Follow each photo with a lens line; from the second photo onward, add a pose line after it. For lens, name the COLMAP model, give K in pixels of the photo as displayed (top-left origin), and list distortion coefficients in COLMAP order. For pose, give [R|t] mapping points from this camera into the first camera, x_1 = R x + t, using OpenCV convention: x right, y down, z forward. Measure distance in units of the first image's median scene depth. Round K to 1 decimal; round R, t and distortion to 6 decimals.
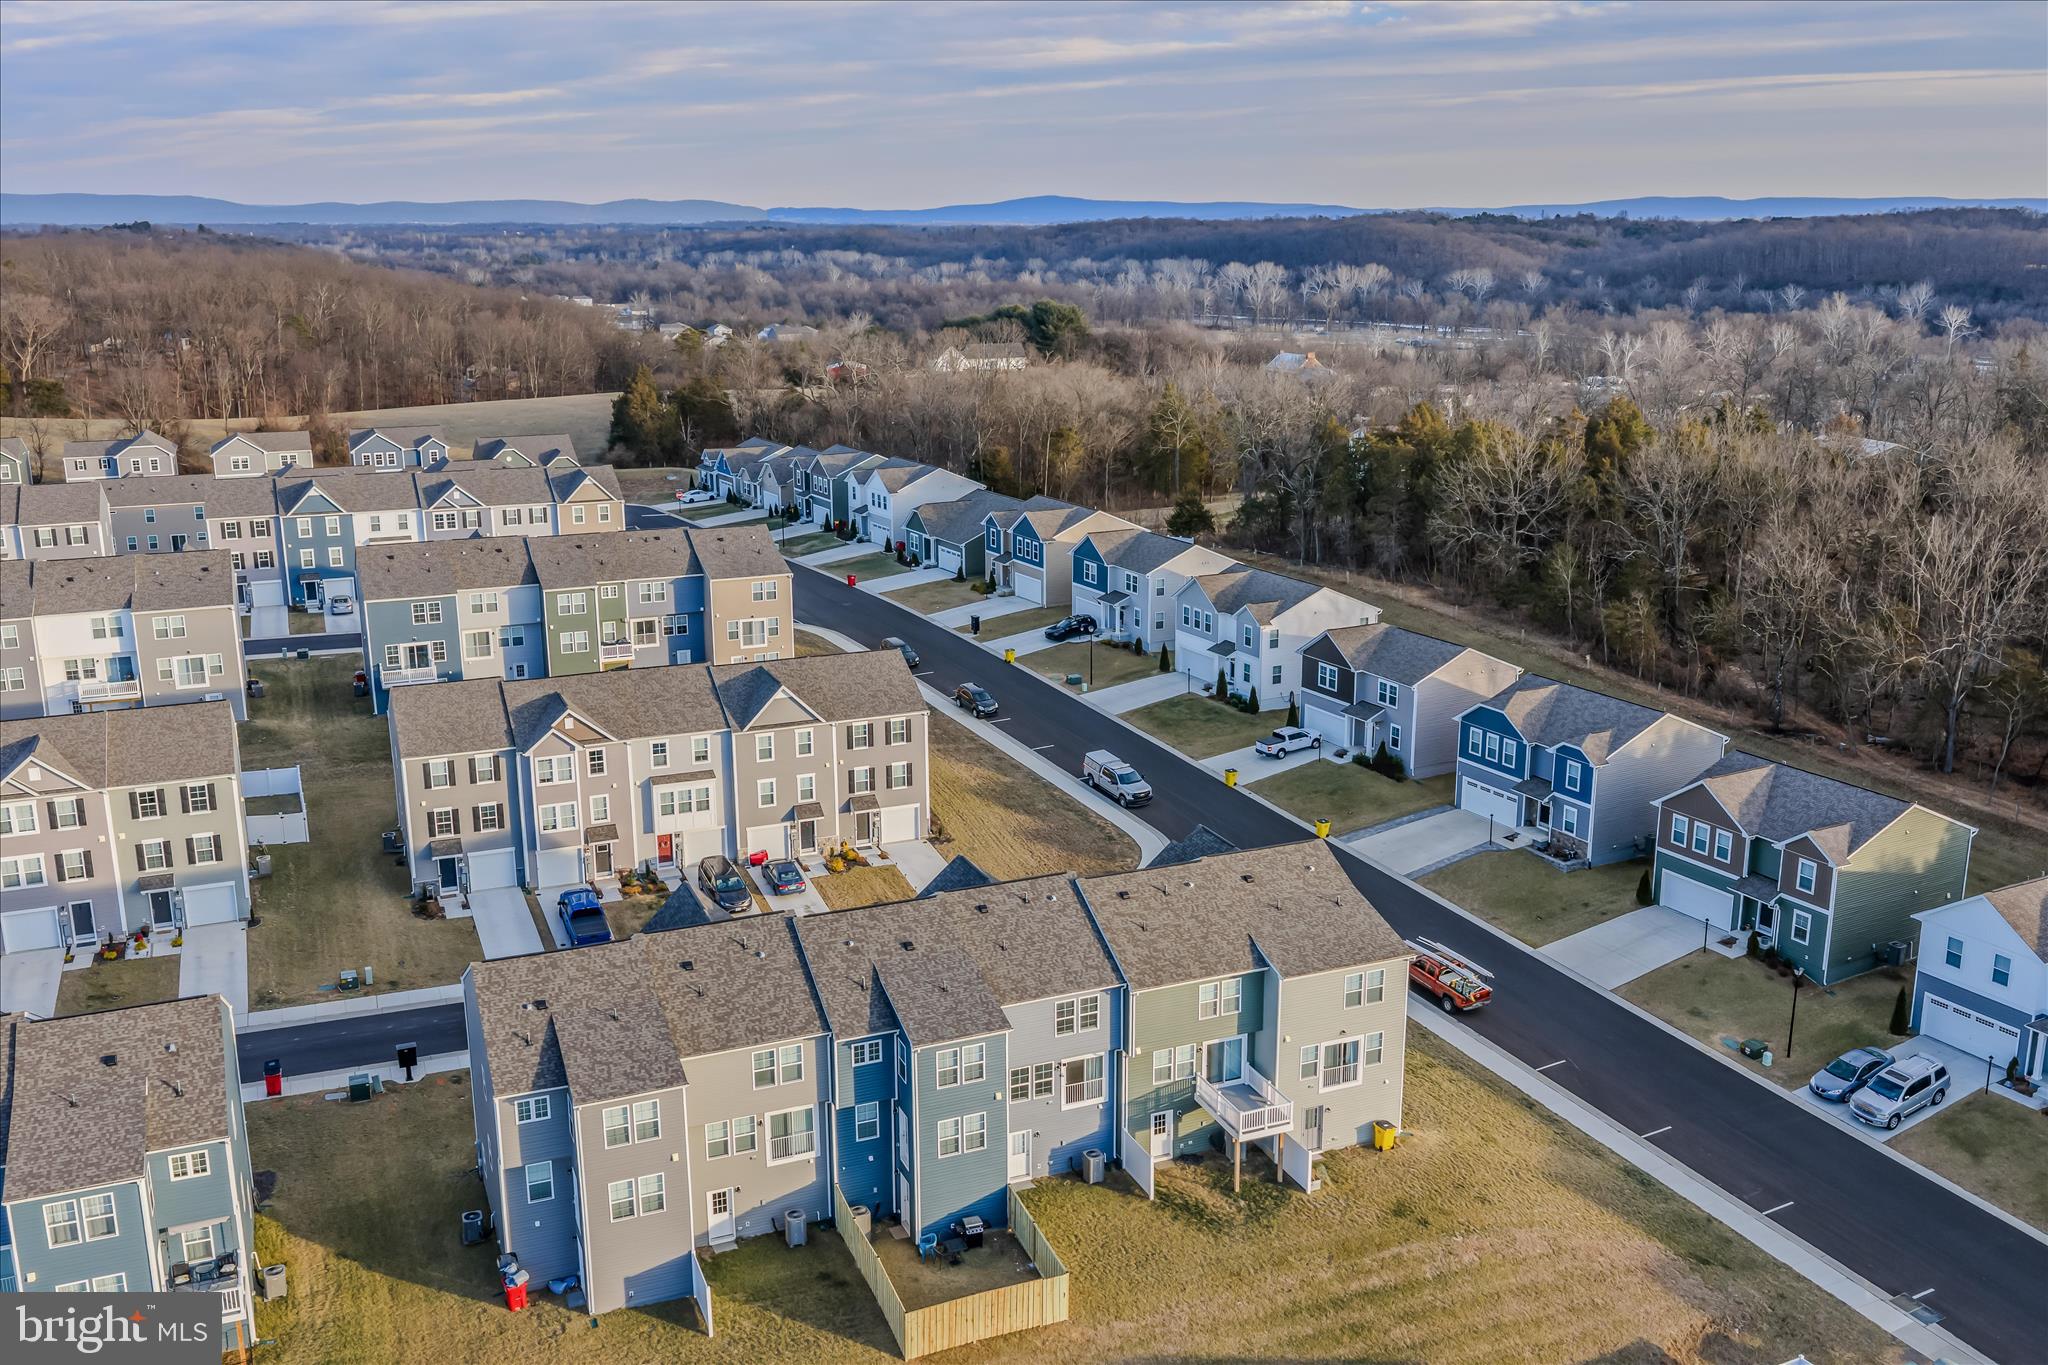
lens RADIAL K [[1803.8, 0, 1024.0], [0, 1803.8, 682.5], [0, 0, 1]] dist [0.034629, -0.075097]
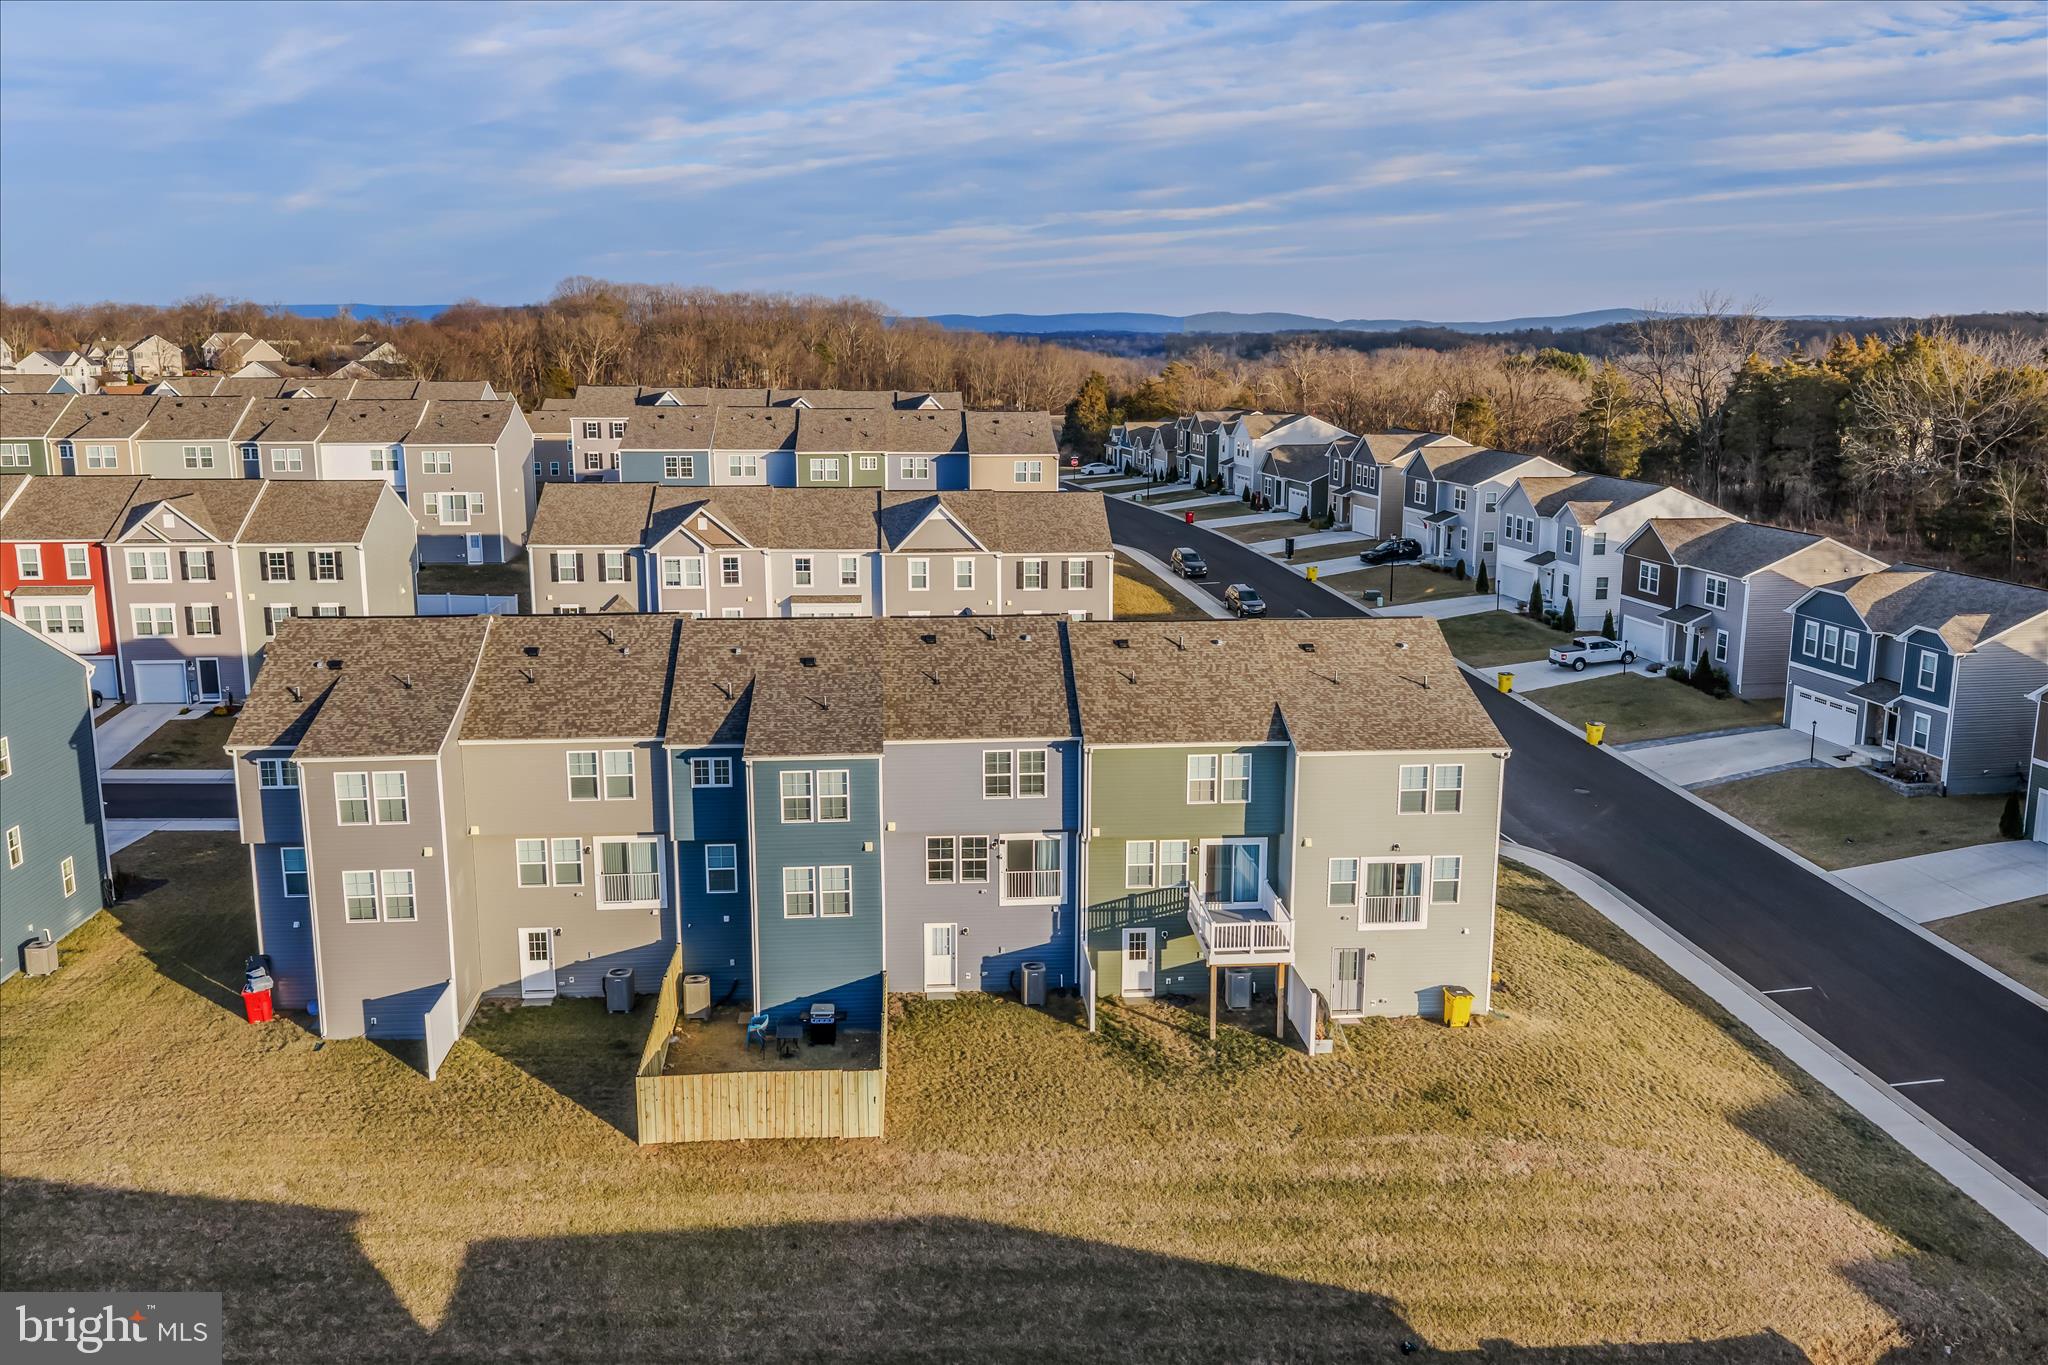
lens RADIAL K [[1709.1, 0, 1024.0], [0, 1709.1, 682.5], [0, 0, 1]] dist [0.038329, -0.088956]
pose [[0.950395, 0.068448, -0.303422, 0.190400], [-0.083276, 0.995869, -0.036188, 0.132212], [0.299691, 0.059661, 0.952169, 0.244049]]
